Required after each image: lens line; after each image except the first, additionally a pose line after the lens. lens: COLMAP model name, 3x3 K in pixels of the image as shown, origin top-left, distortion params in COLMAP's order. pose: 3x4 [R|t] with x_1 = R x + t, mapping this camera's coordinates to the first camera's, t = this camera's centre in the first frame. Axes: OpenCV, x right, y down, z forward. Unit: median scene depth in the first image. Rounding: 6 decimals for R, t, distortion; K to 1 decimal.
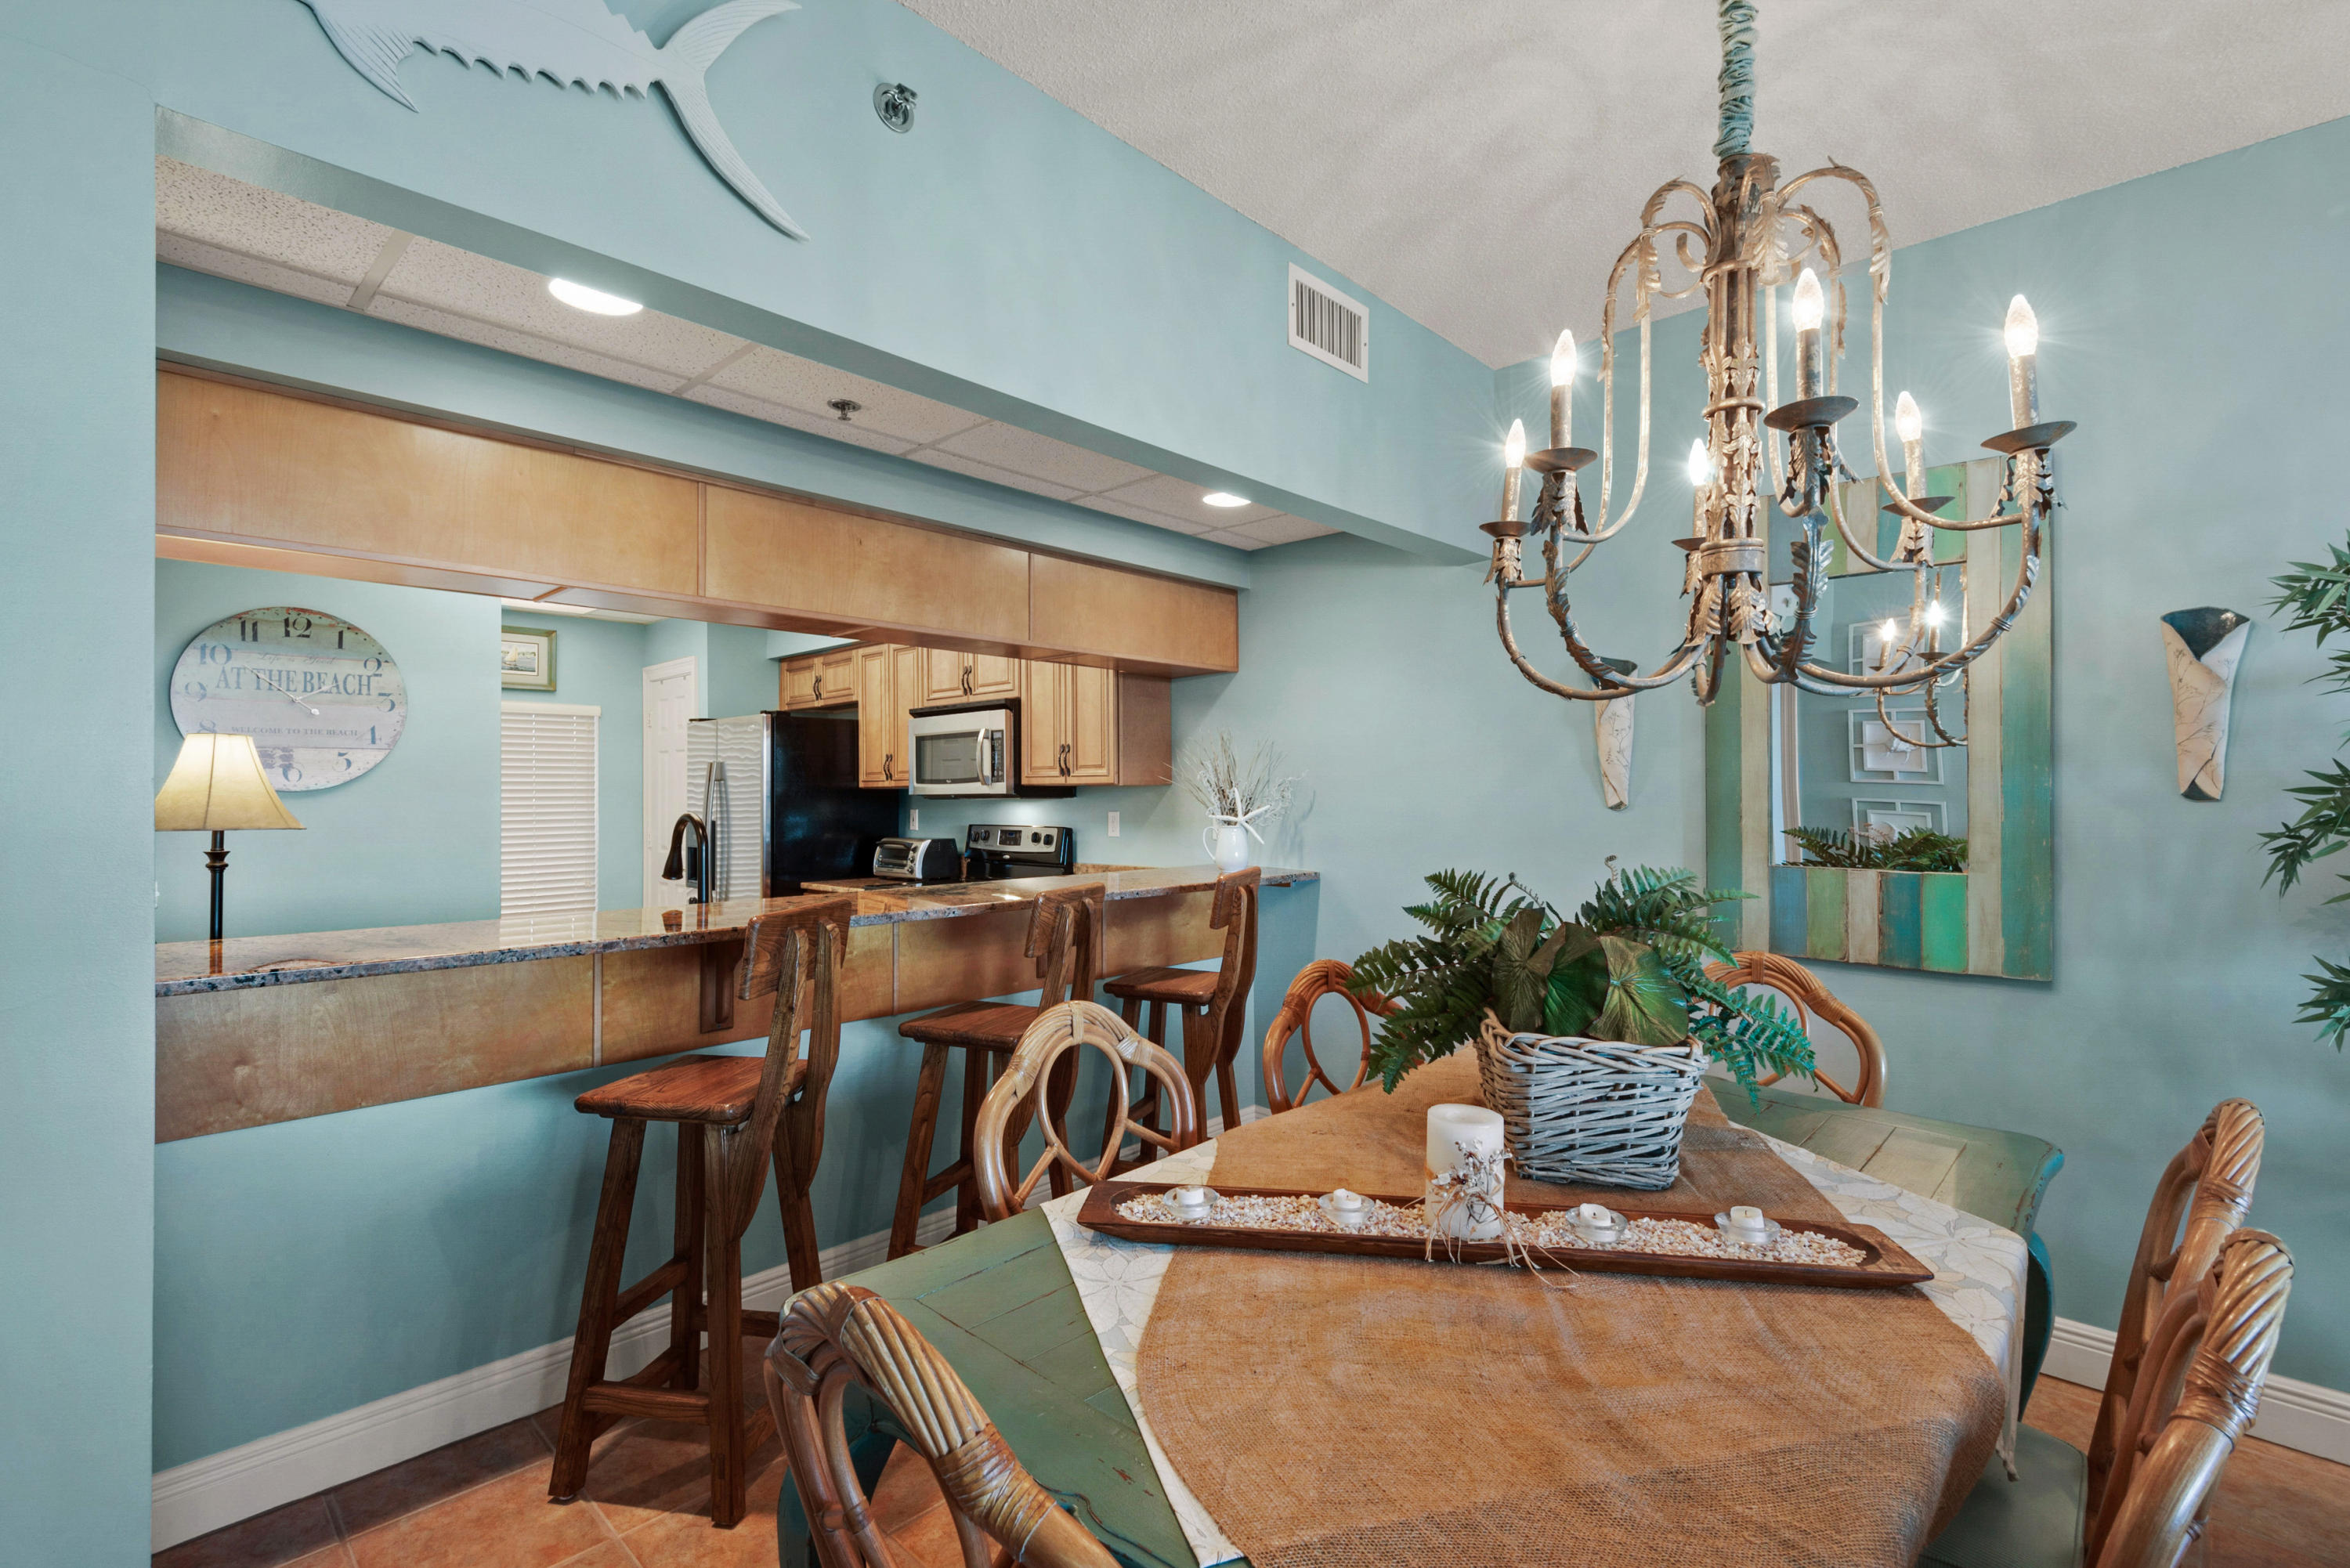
lens RADIAL K [[1074.3, 0, 1170.9], [0, 1074.3, 786.2], [0, 0, 1]] dist [0.026985, -0.015834]
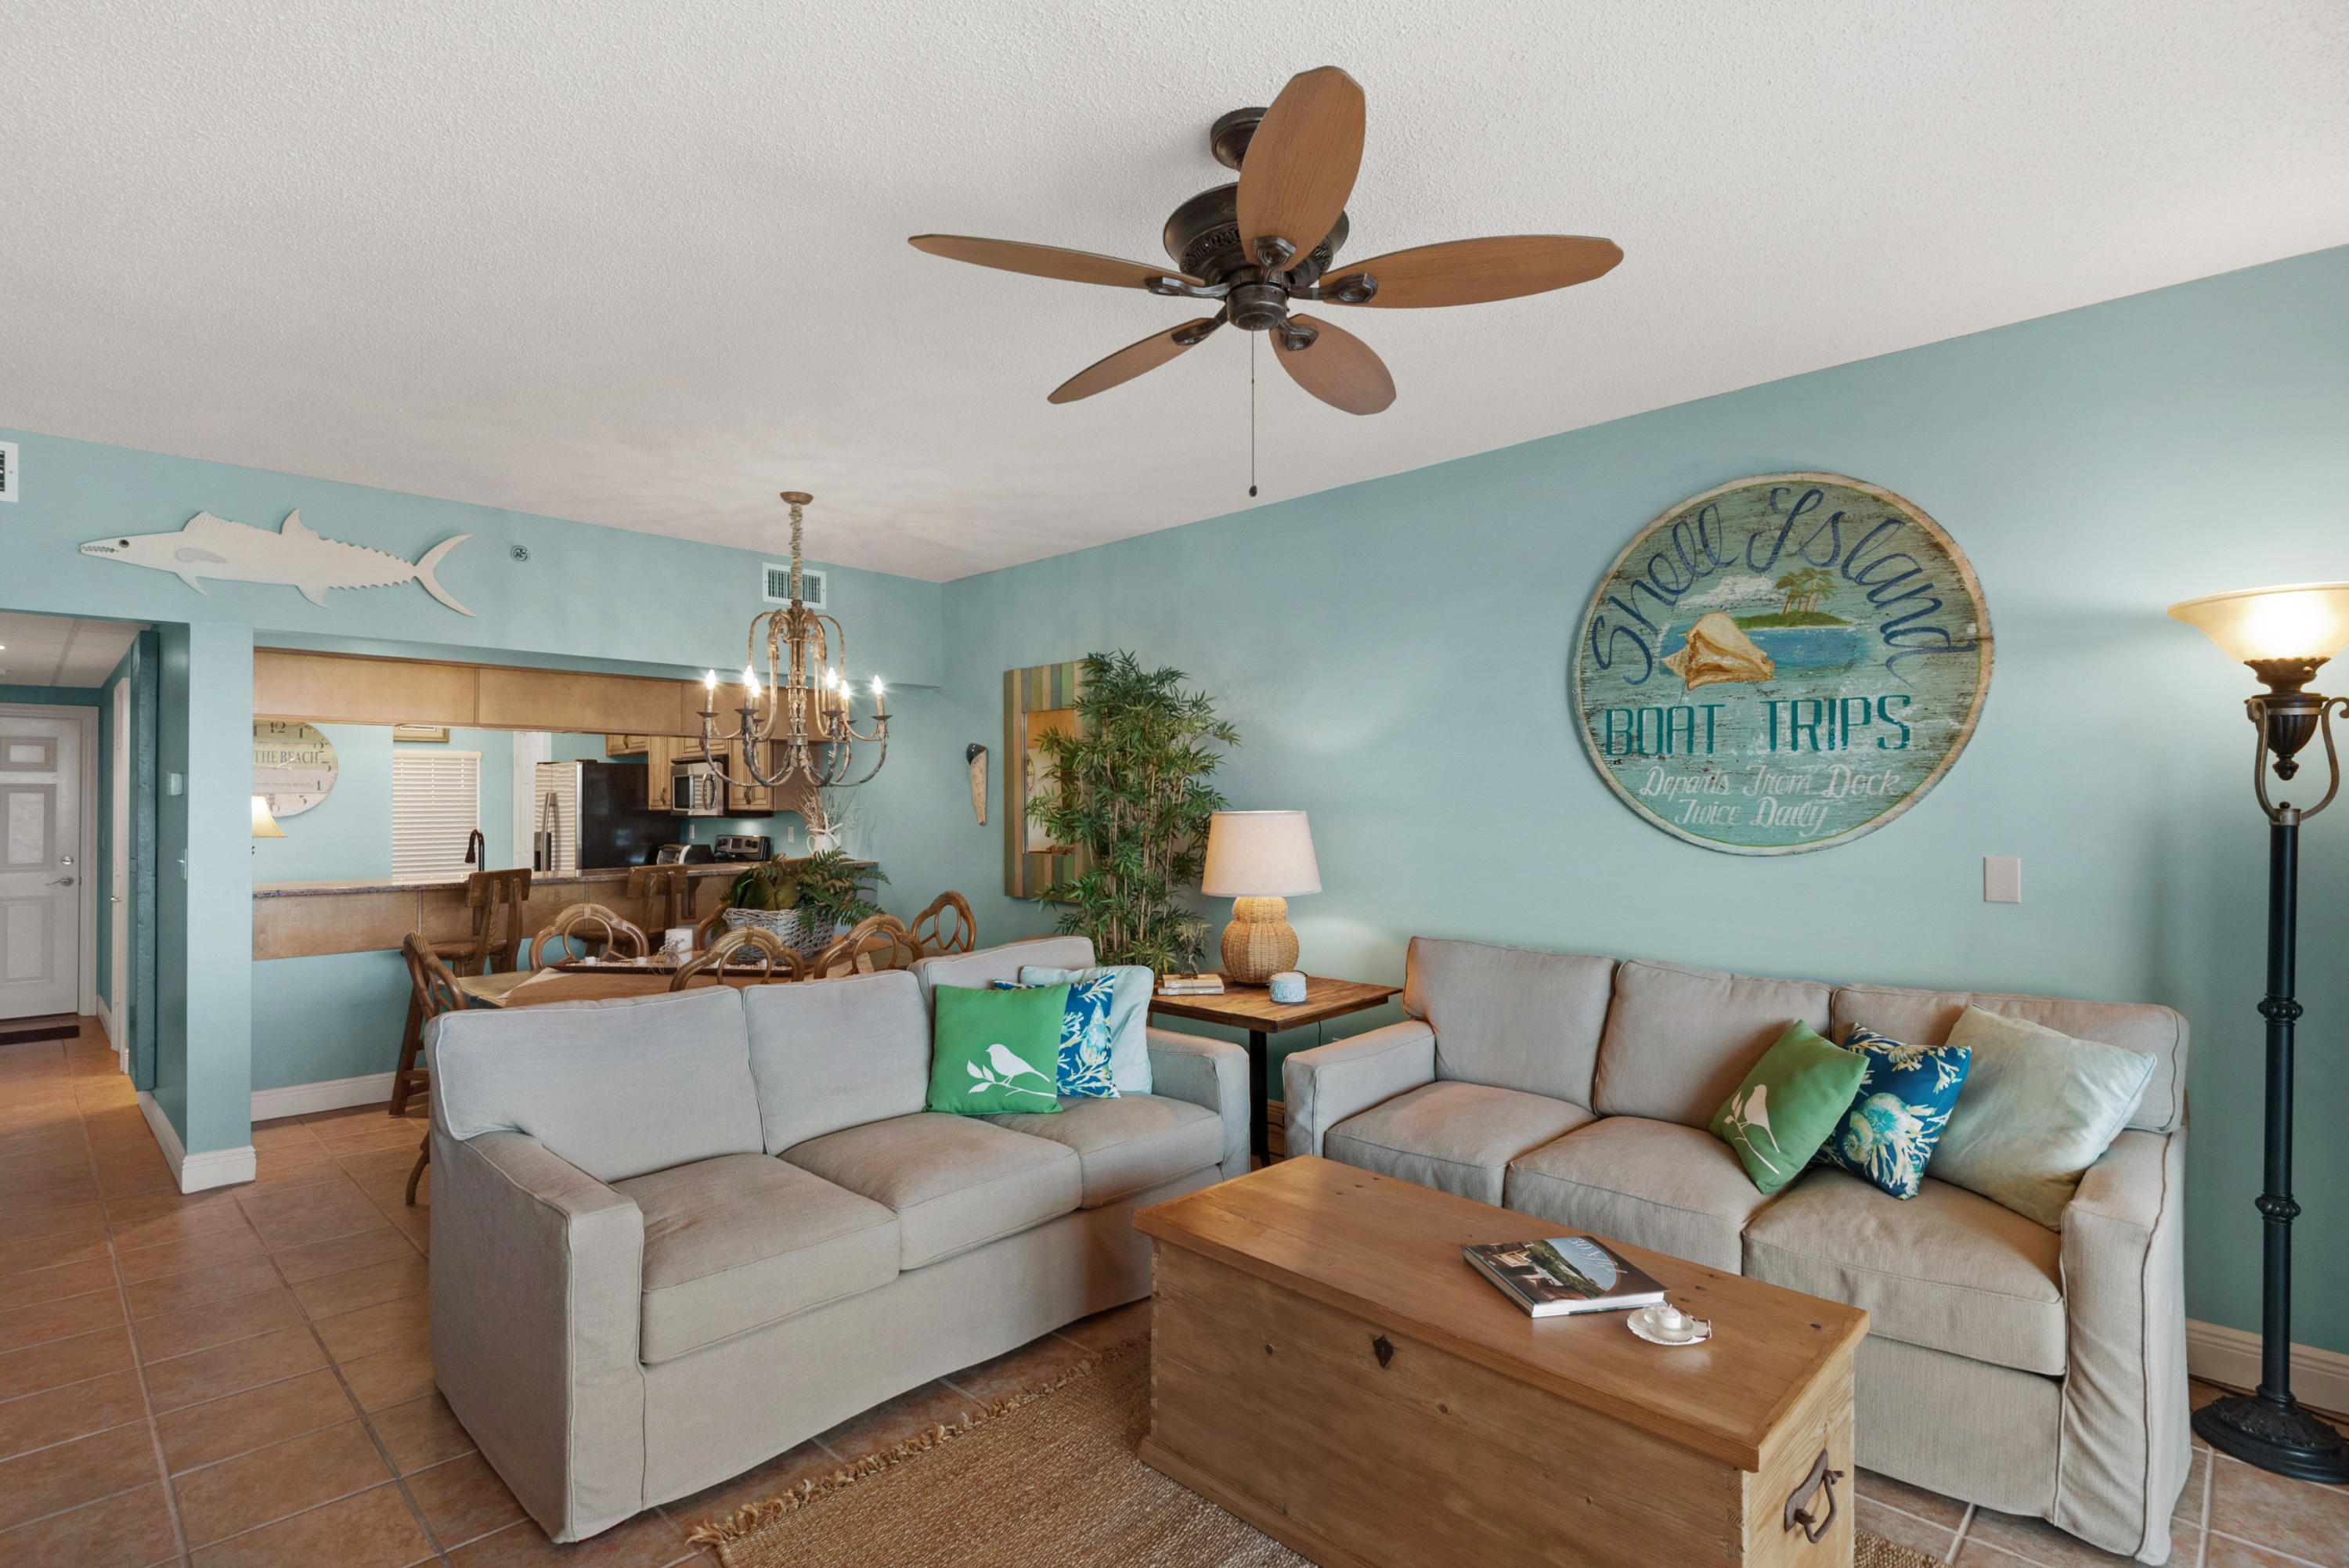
lens RADIAL K [[1103.1, 0, 1157.2], [0, 1103.1, 792.3], [0, 0, 1]] dist [0.000901, -0.005135]
pose [[0.999925, -0.001687, 0.012137, 0.620213], [0.001740, 0.999989, -0.004353, -0.024916], [-0.012129, 0.004373, 0.999917, -0.826869]]
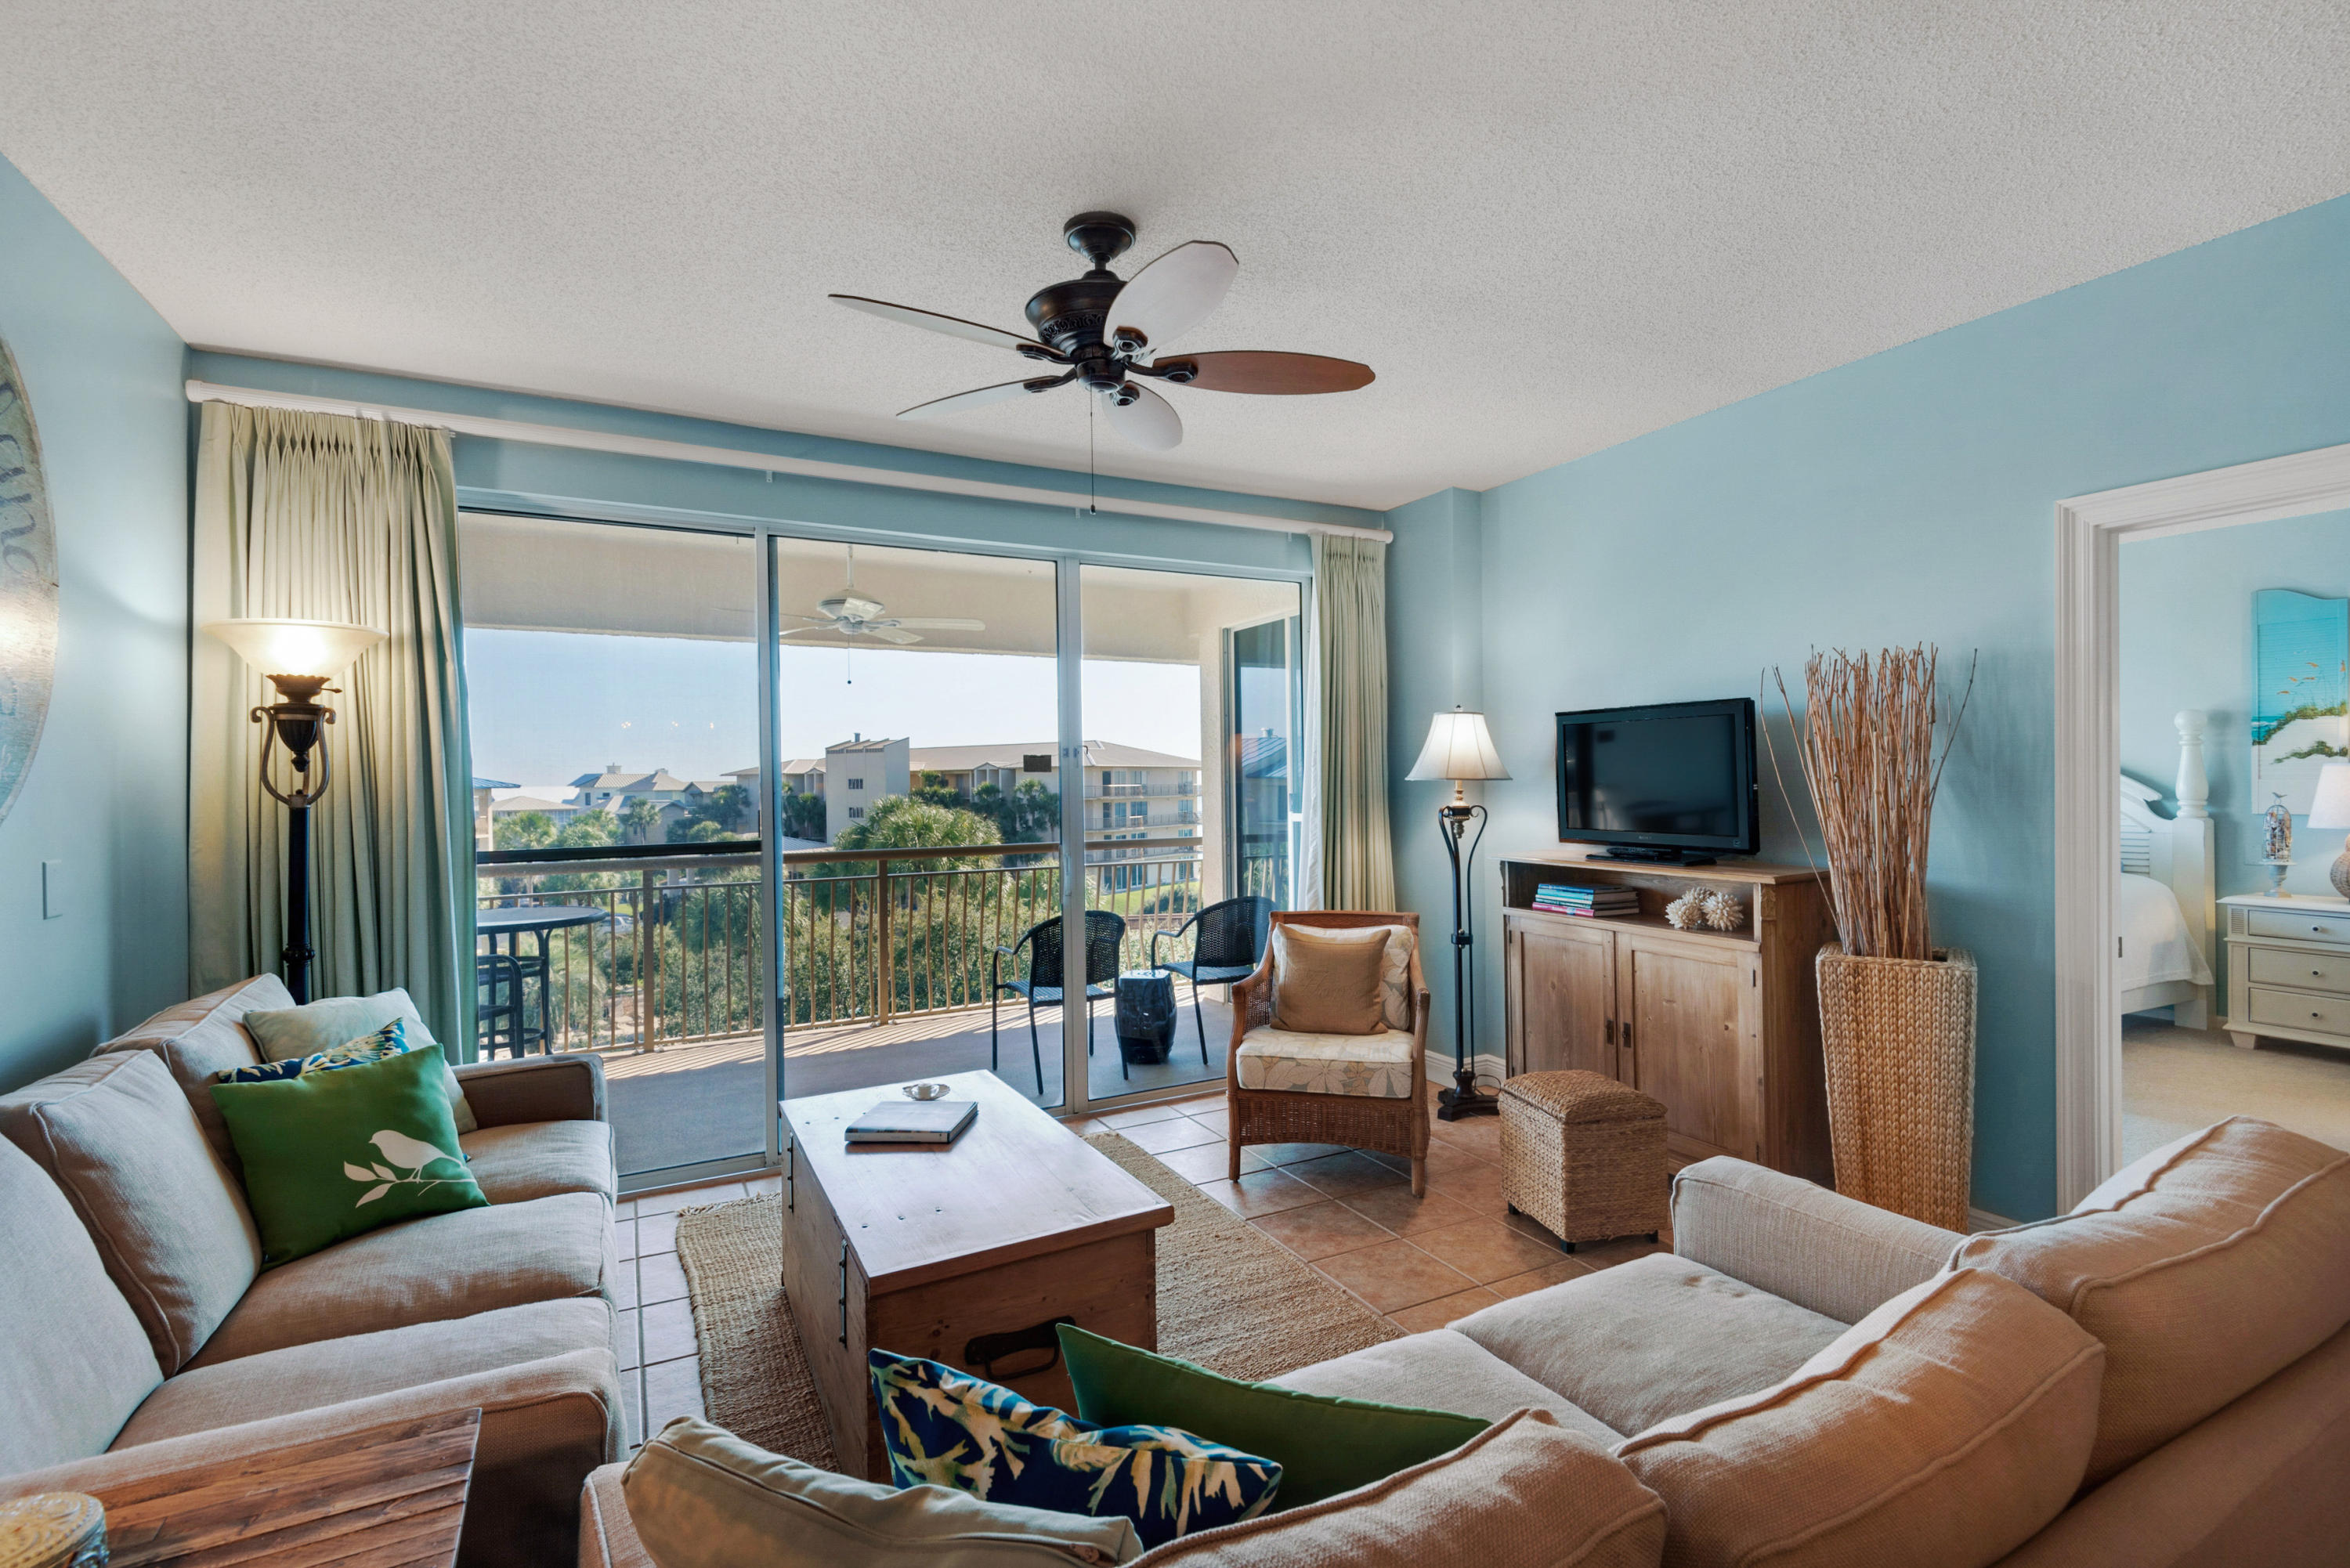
lens RADIAL K [[1074.3, 0, 1148.2], [0, 1074.3, 782.3], [0, 0, 1]] dist [0.026985, -0.015834]
pose [[-0.946666, 0.013019, 0.321955, 0.428958], [0.012094, 0.999915, -0.004872, -0.014402], [-0.321991, -0.000719, -0.946742, 0.421023]]
